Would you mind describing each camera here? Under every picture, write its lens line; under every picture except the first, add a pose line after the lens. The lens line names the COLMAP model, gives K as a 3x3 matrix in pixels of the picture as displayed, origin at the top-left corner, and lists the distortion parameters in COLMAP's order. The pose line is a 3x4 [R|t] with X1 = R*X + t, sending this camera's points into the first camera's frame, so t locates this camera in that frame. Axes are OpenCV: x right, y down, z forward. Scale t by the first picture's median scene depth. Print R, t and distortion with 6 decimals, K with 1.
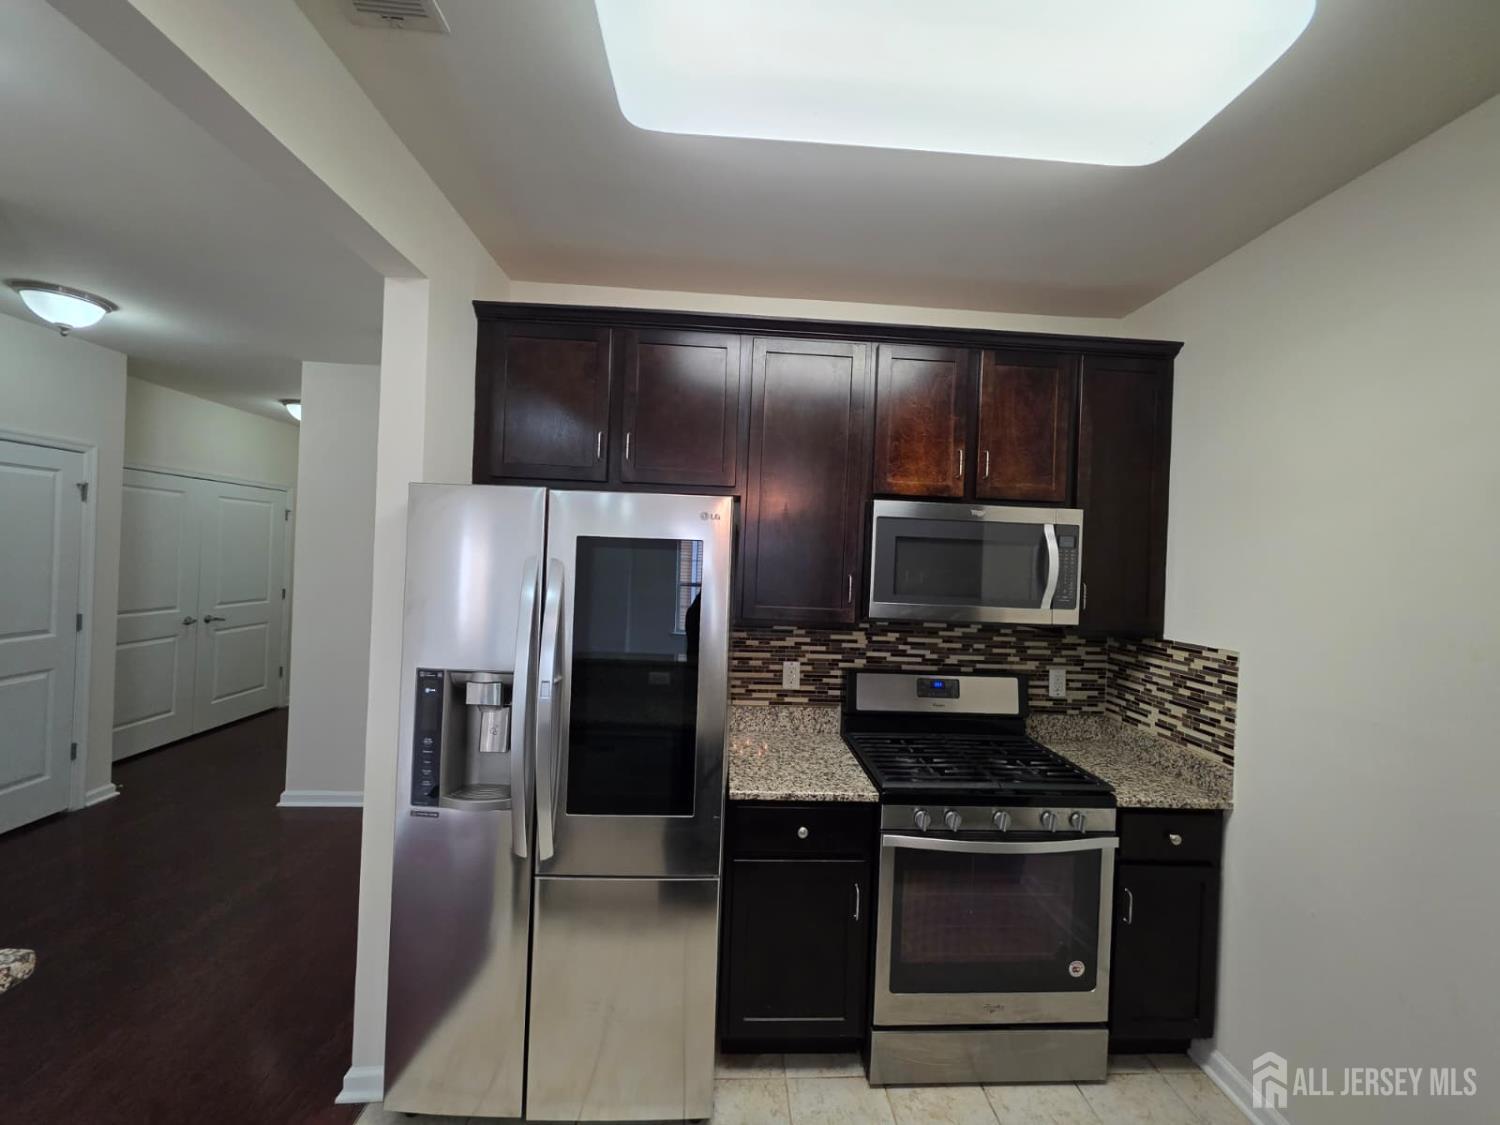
lens RADIAL K [[598.9, 0, 757.7], [0, 598.9, 559.6], [0, 0, 1]] dist [0.002290, 0.000041]
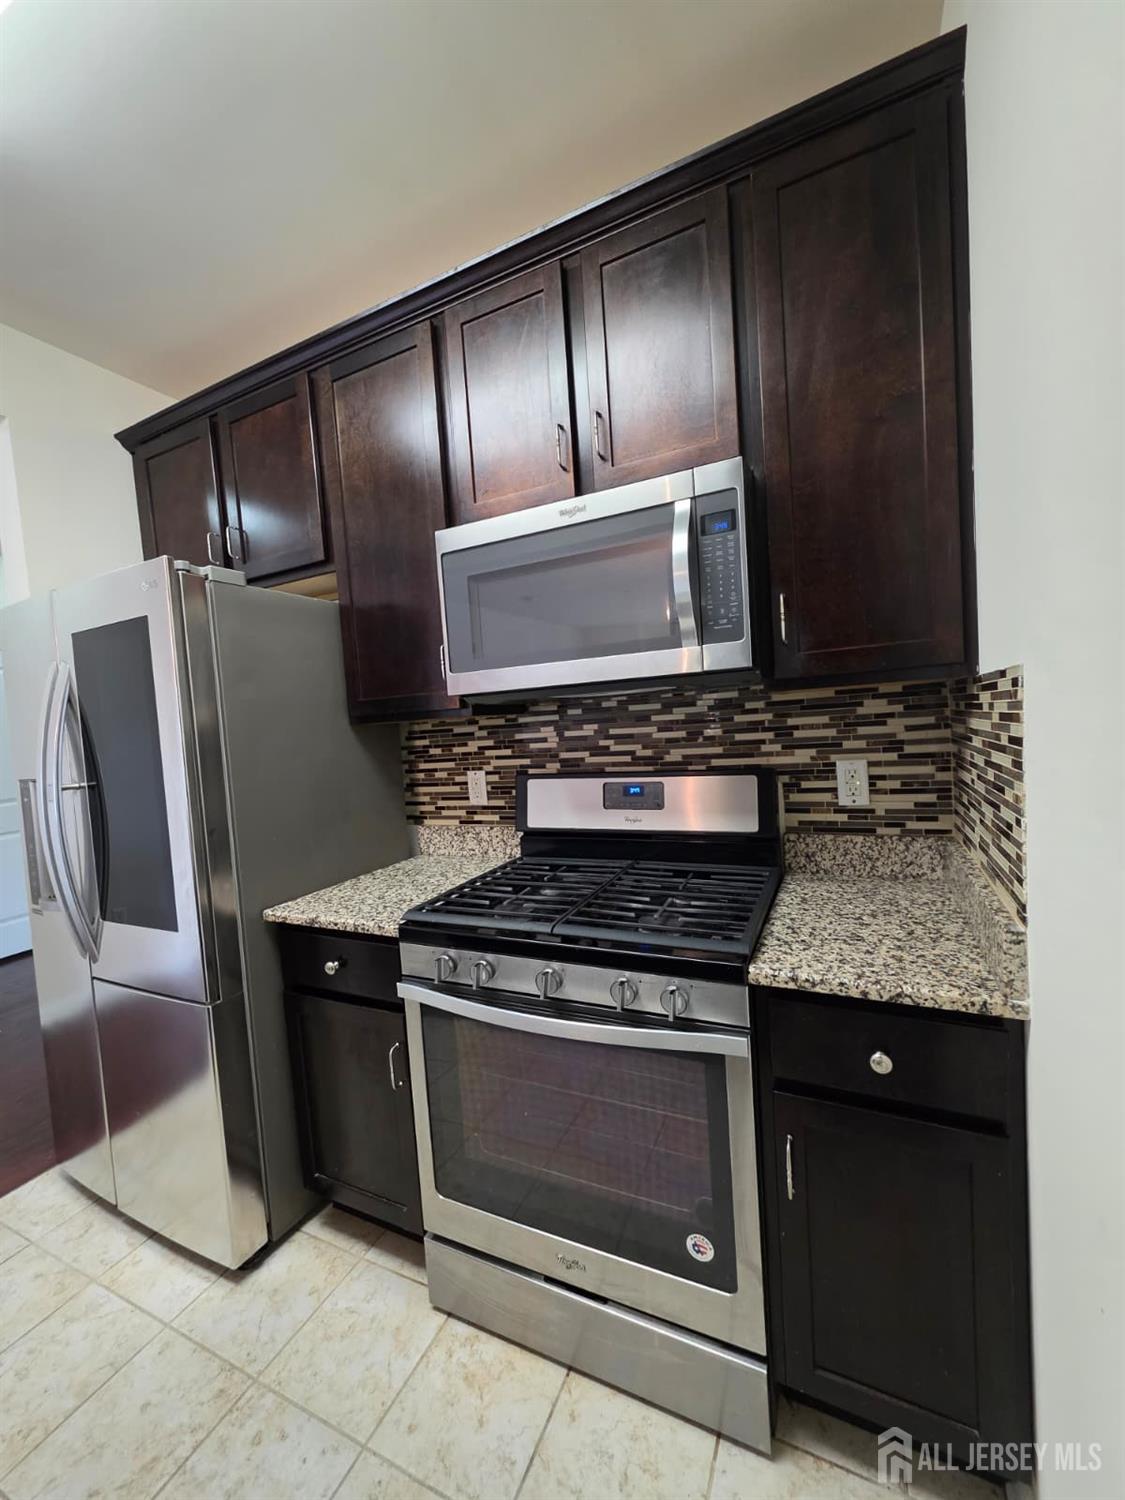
lens RADIAL K [[598.9, 0, 563.2], [0, 598.9, 755.7], [0, 0, 1]] dist [0.002290, 0.000041]
pose [[0.868902, -0.069105, -0.490136, 0.555378], [0.101399, 0.994057, 0.039603, 0.129638], [0.484487, -0.084111, 0.870746, 0.355065]]
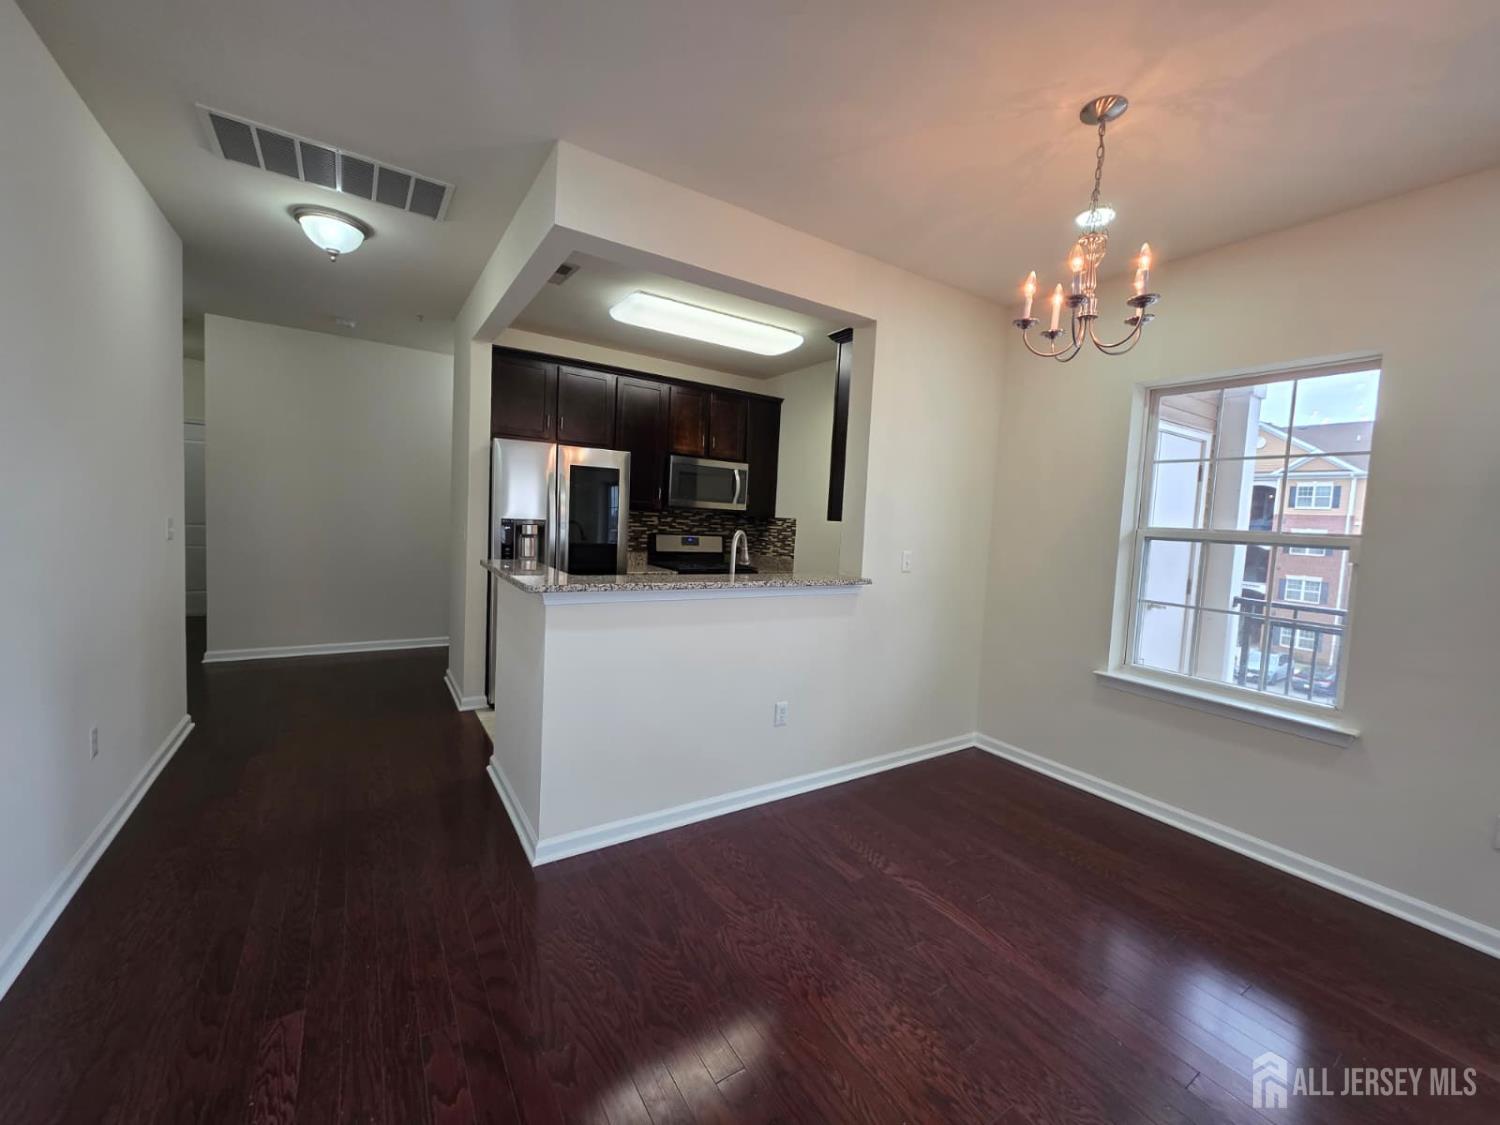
lens RADIAL K [[598.9, 0, 757.7], [0, 598.9, 559.6], [0, 0, 1]] dist [0.002290, 0.000041]
pose [[0.863717, -0.030440, 0.503057, -0.592265], [-0.014930, 0.996191, 0.085915, 0.084290], [-0.503756, -0.081717, 0.859972, -1.028251]]
